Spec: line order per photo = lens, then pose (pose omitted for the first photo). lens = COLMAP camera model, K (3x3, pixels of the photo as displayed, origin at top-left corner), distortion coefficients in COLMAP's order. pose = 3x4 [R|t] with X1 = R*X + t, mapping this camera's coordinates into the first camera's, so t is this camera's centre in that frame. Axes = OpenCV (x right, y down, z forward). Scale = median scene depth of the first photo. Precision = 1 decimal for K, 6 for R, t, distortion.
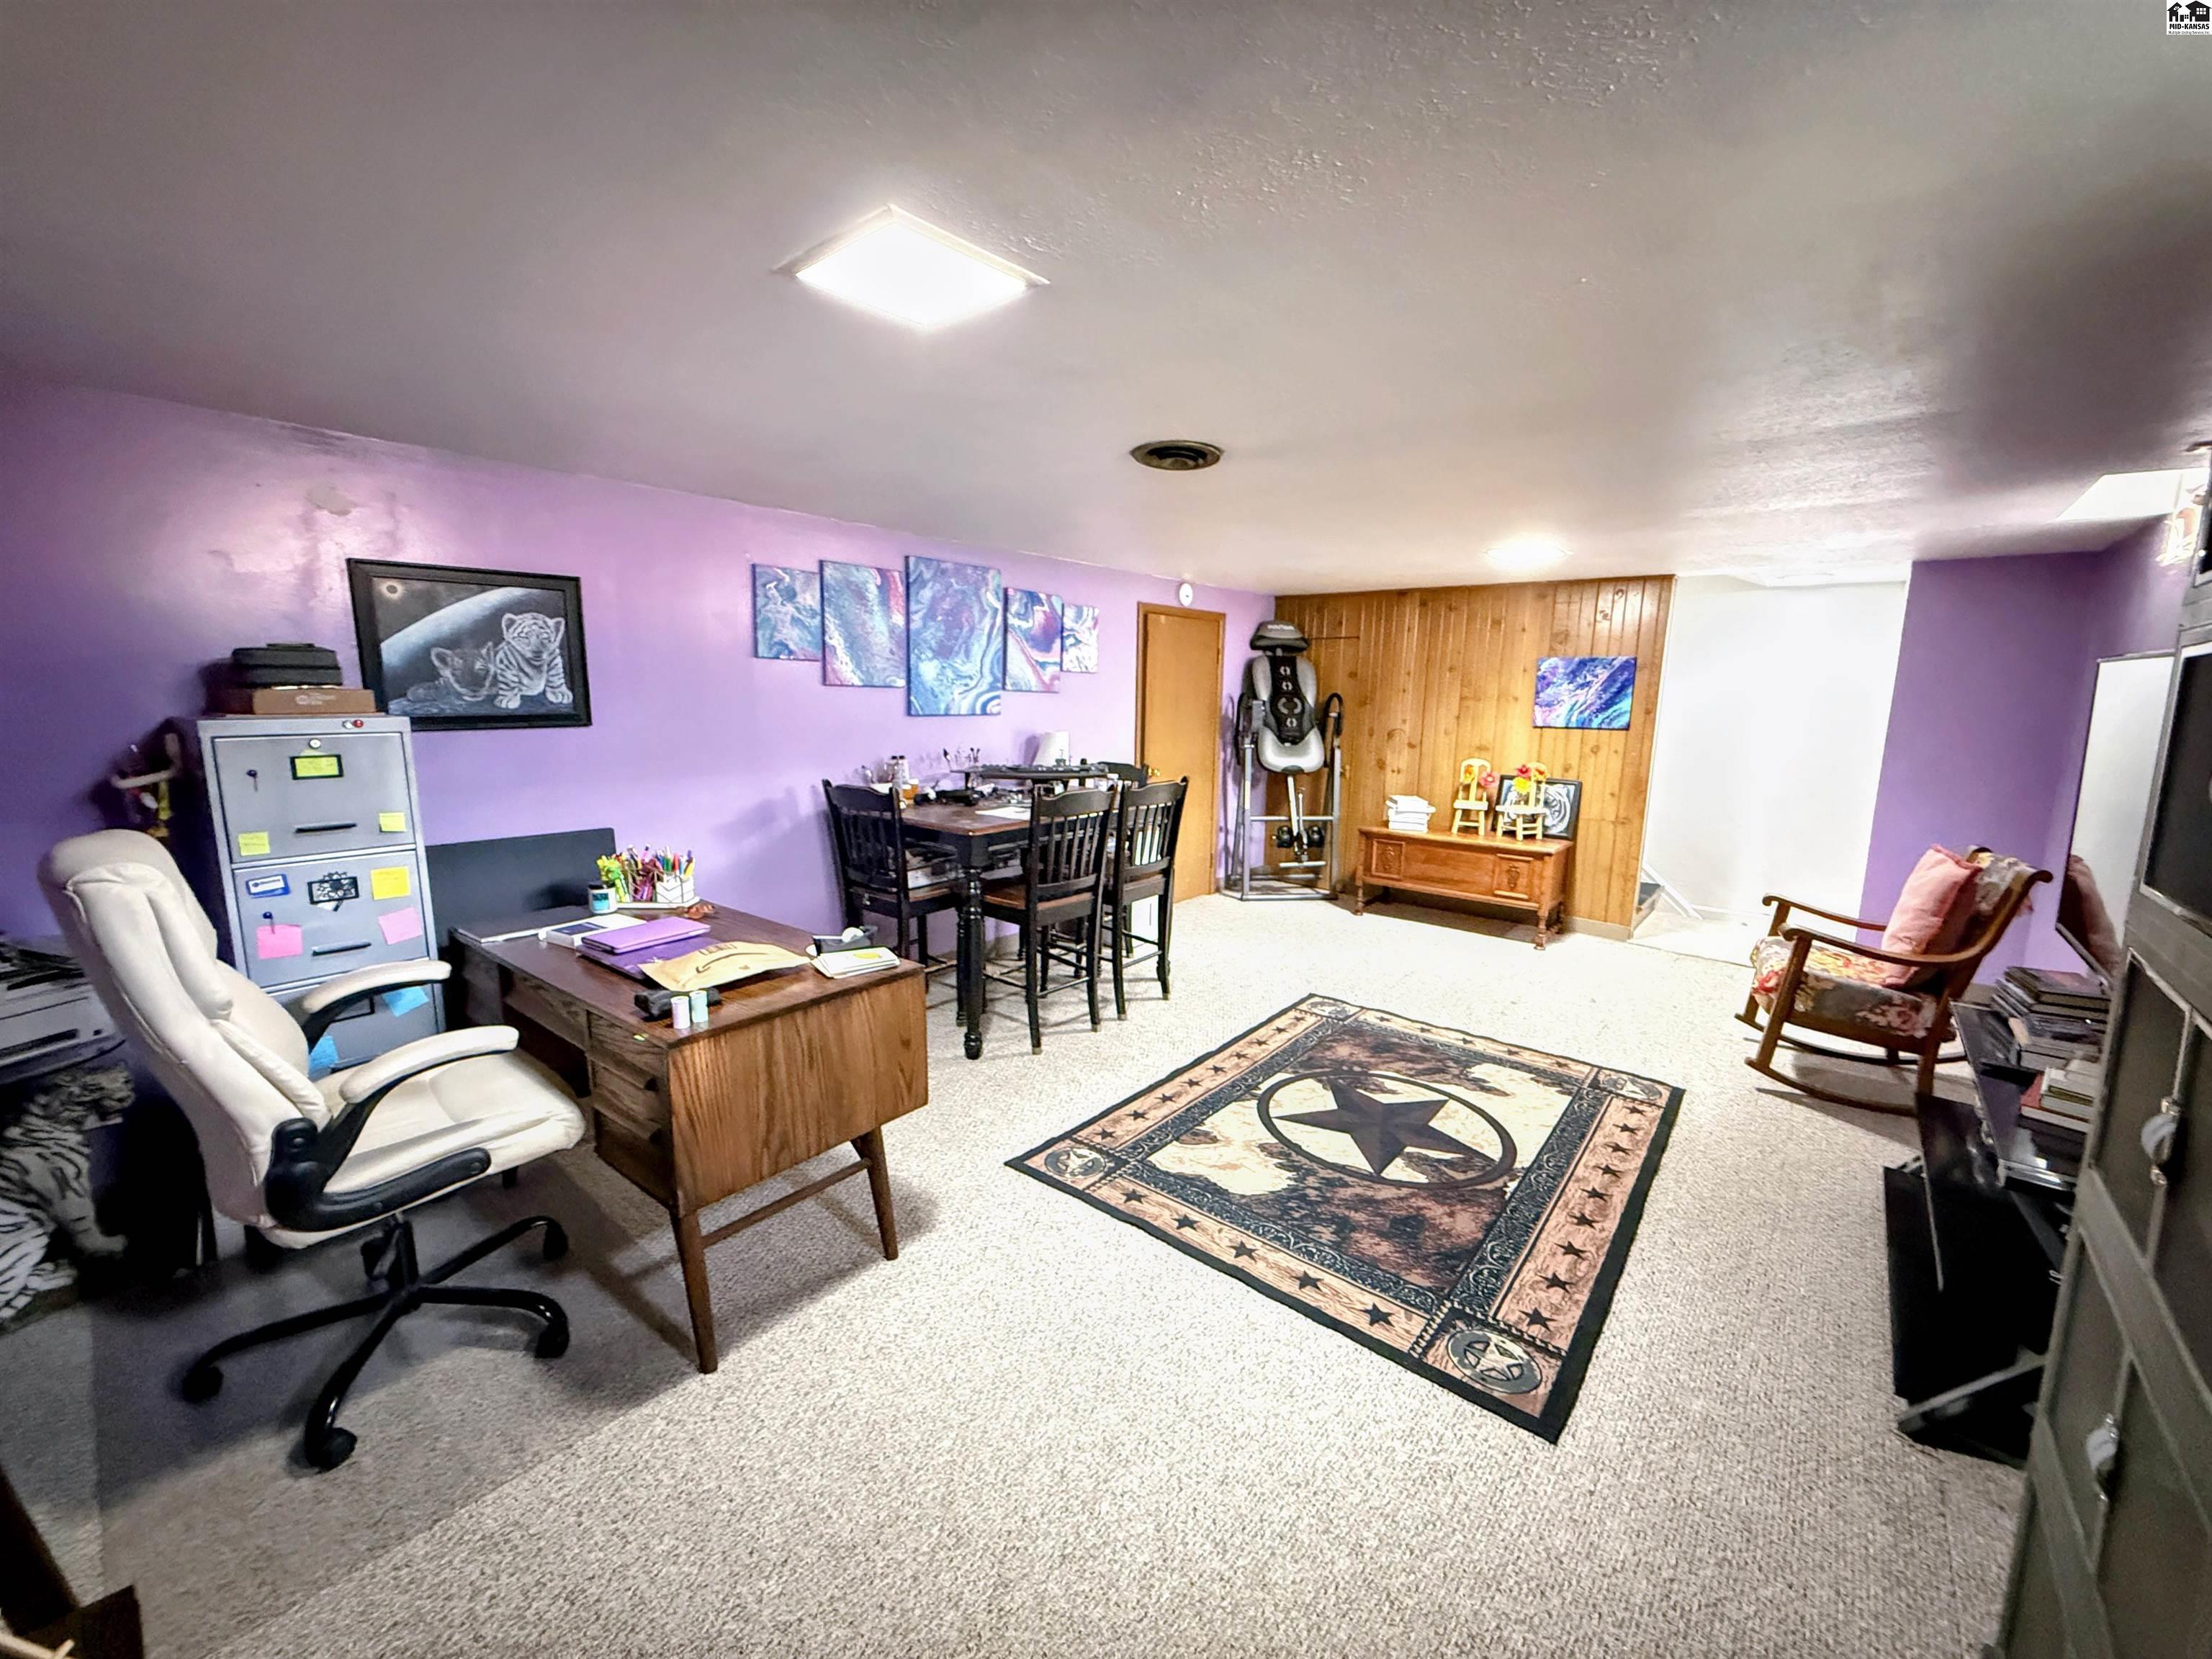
lens RADIAL K [[879.1, 0, 1100.2], [0, 879.1, 829.8], [0, 0, 1]] dist [-0.001952, 0.000548]
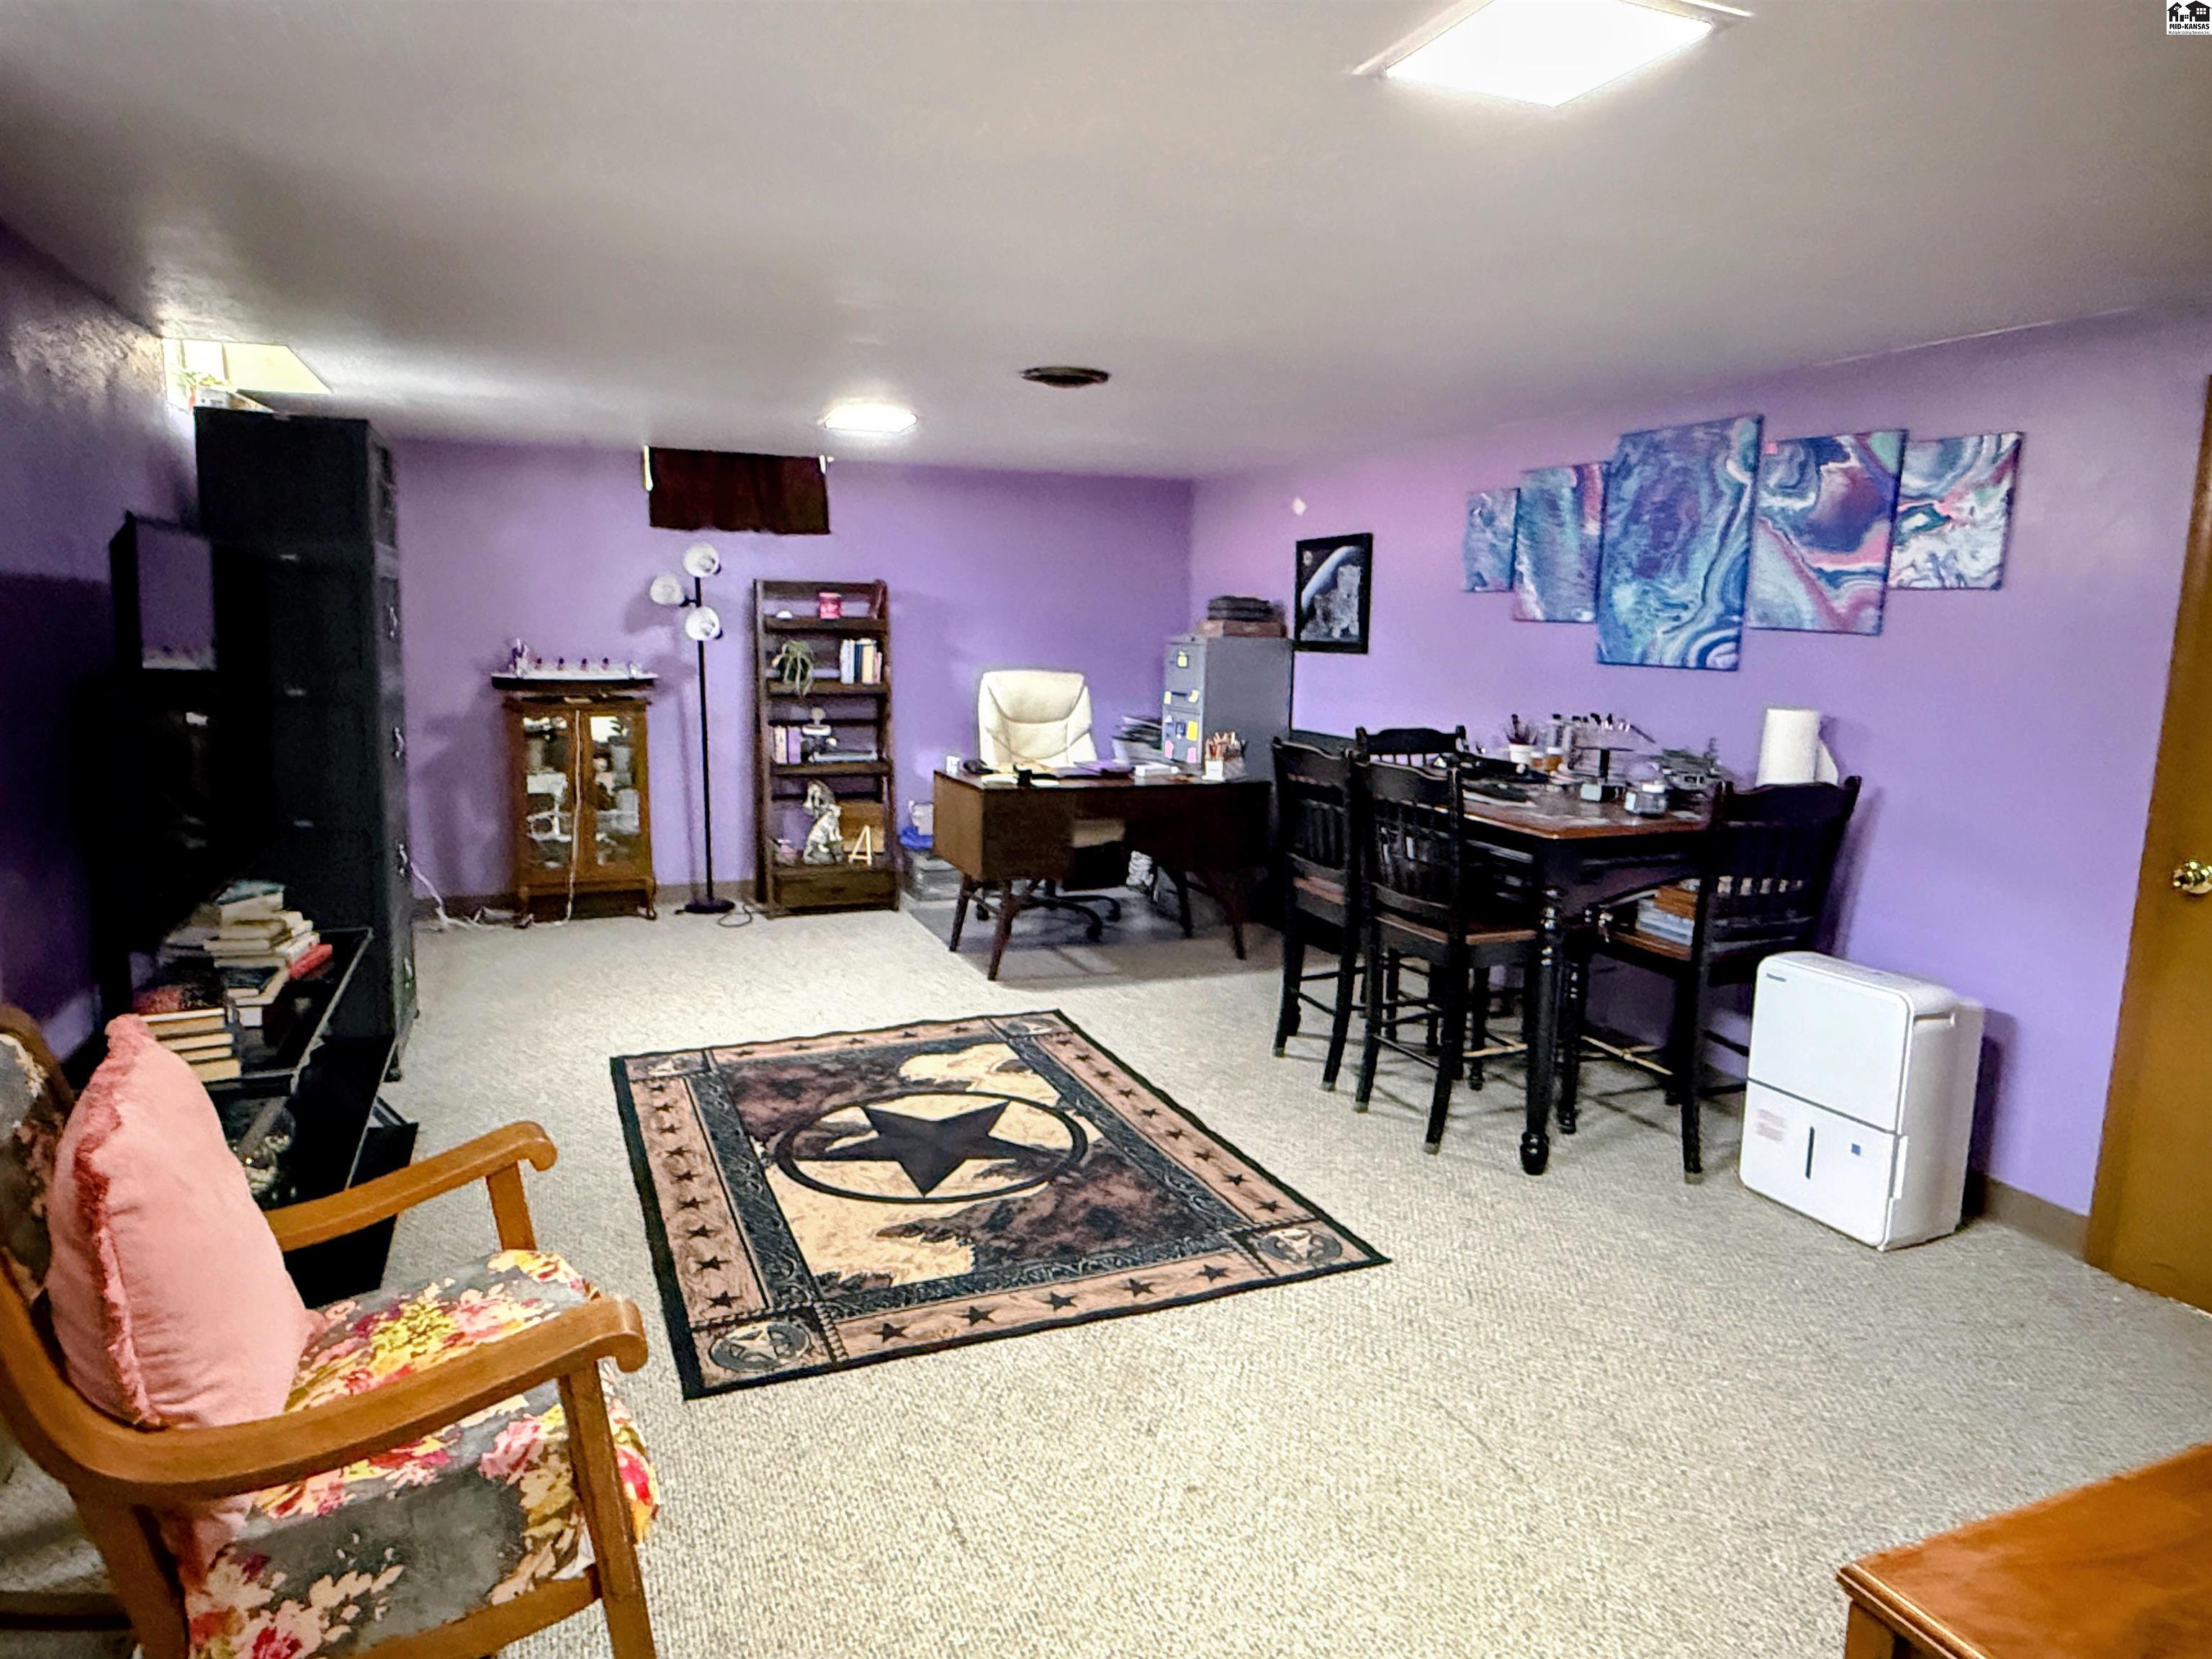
lens RADIAL K [[1358.4, 0, 1104.4], [0, 1358.4, 824.0], [0, 0, 1]] dist [0.007216, -0.000696]
pose [[-0.458604, 0.112733, -0.881461, 1.183979], [-0.164795, 0.963926, 0.209018, -0.210309], [0.873227, 0.241117, -0.423482, 1.438357]]
